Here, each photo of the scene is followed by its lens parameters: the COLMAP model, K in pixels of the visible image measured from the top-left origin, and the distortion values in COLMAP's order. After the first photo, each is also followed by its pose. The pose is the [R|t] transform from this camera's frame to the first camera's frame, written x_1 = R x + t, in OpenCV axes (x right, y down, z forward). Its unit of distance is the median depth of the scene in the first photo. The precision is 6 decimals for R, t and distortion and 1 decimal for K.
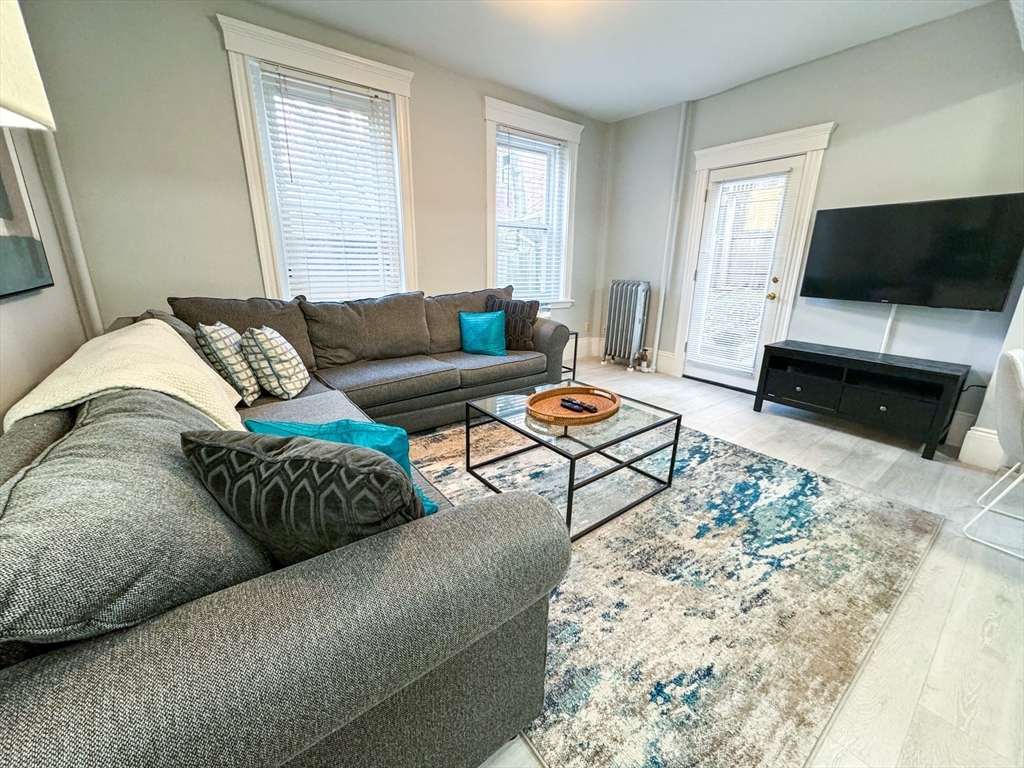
lens RADIAL K [[409.4, 0, 513.4], [0, 409.4, 384.2], [0, 0, 1]] dist [-0.000994, -0.000809]
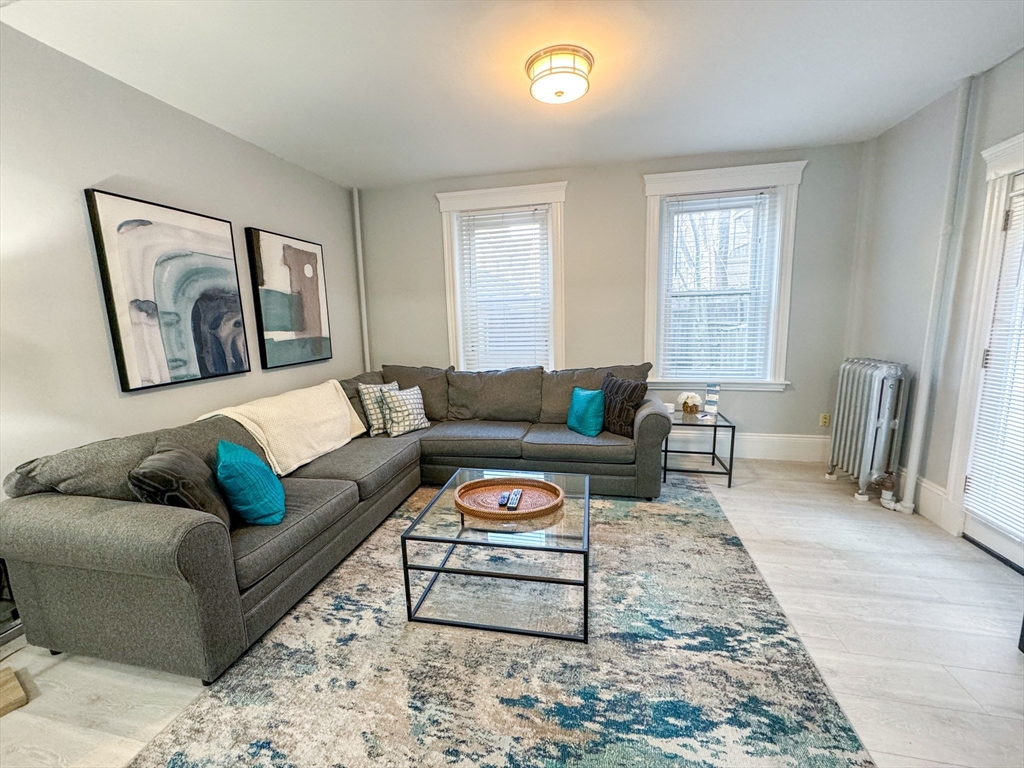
lens RADIAL K [[409.4, 0, 511.6], [0, 409.4, 384.9], [0, 0, 1]] dist [-0.000994, -0.000809]
pose [[0.649015, 0.090339, -0.755393, 0.785759], [-0.184951, 0.981872, -0.041482, -0.158435], [0.737952, 0.166633, 0.653957, 0.300623]]
